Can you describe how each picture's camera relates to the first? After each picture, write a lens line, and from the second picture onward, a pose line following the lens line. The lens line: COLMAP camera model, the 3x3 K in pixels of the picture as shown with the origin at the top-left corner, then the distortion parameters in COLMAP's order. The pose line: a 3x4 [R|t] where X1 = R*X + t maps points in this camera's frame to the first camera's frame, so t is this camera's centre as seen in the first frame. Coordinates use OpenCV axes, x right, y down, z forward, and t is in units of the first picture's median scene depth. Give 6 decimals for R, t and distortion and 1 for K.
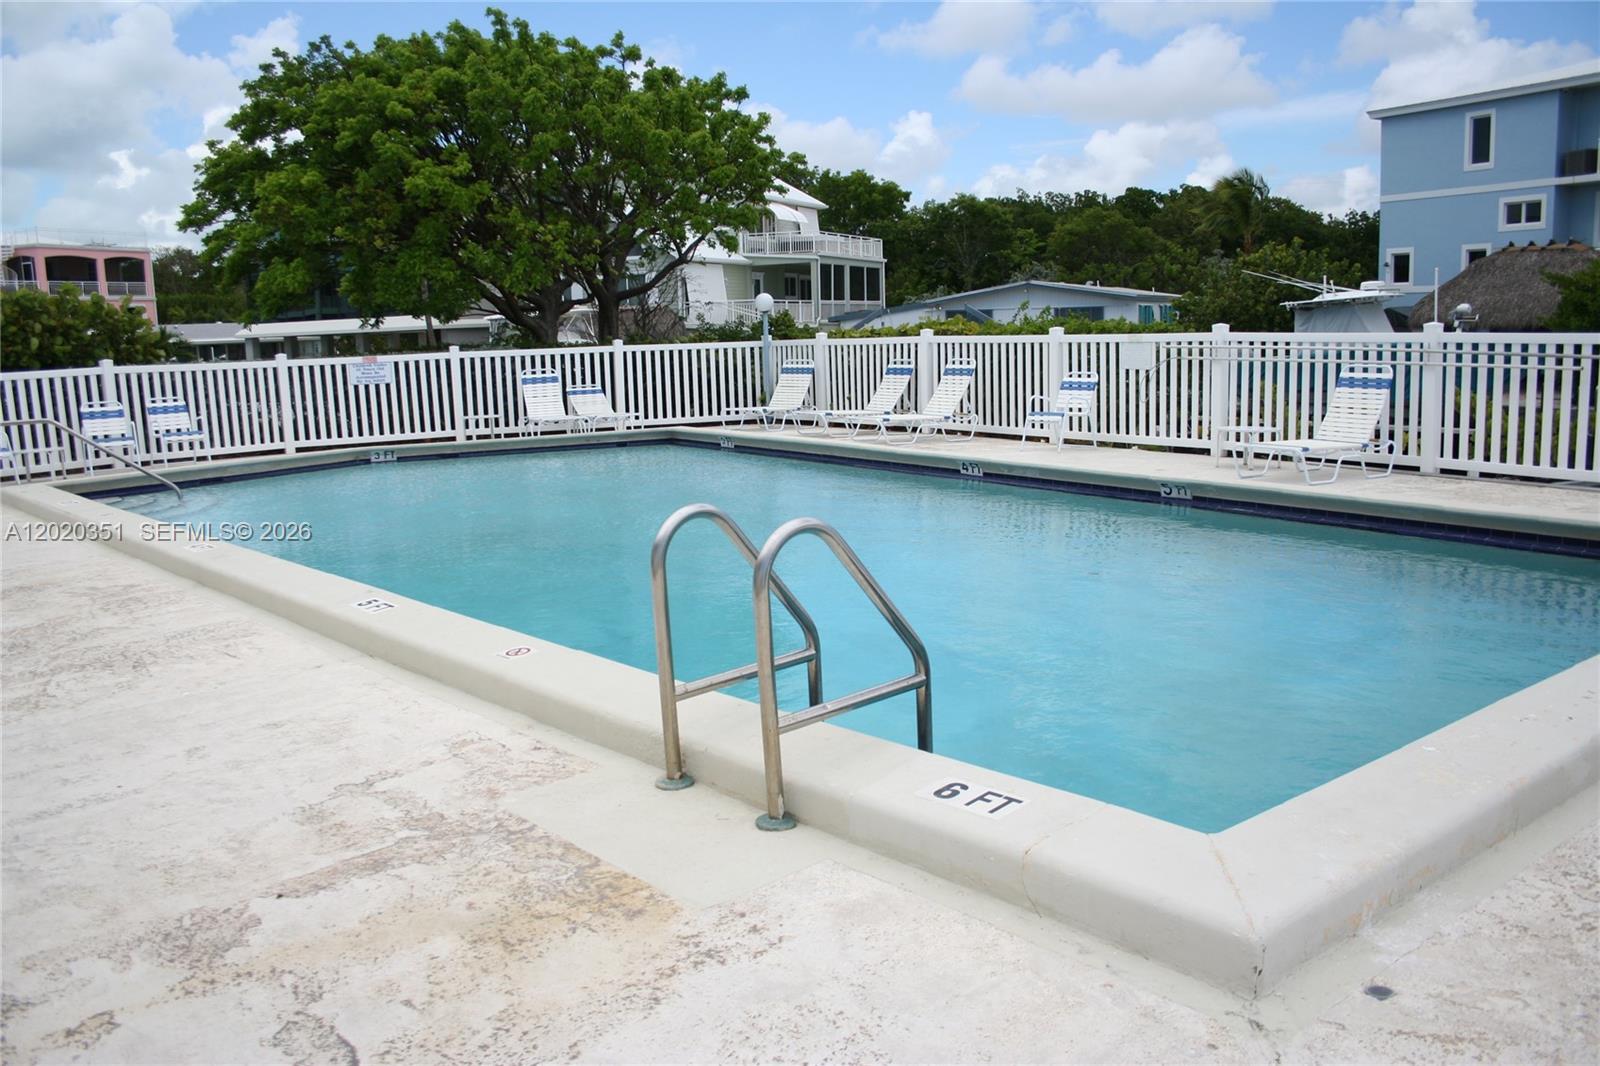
lens RADIAL K [[1305.7, 0, 834.6], [0, 1305.7, 546.9], [0, 0, 1]] dist [-0.119495, 0.074876]
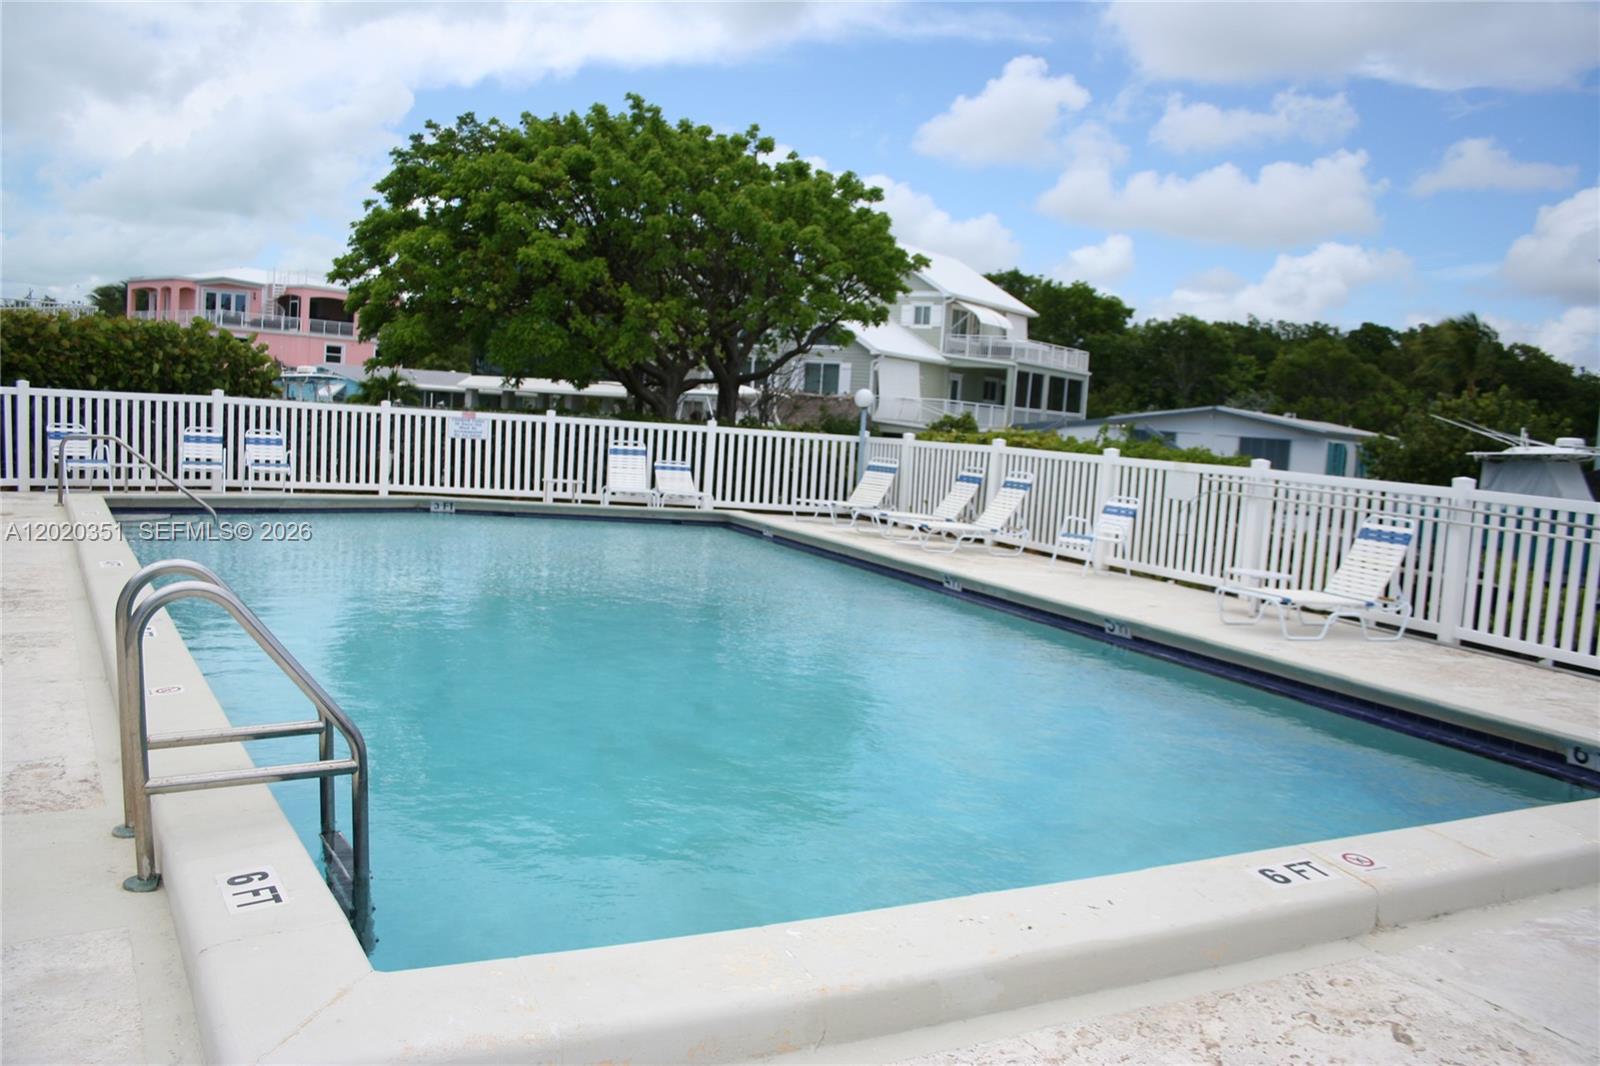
lens RADIAL K [[1305.7, 0, 805.1], [0, 1305.7, 543.7], [0, 0, 1]] dist [-0.119495, 0.074876]
pose [[0.977128, 0.110333, -0.181789, 0.104761], [-0.123881, 0.990172, -0.064907, -0.007682], [0.172841, 0.085943, 0.981193, 0.021937]]
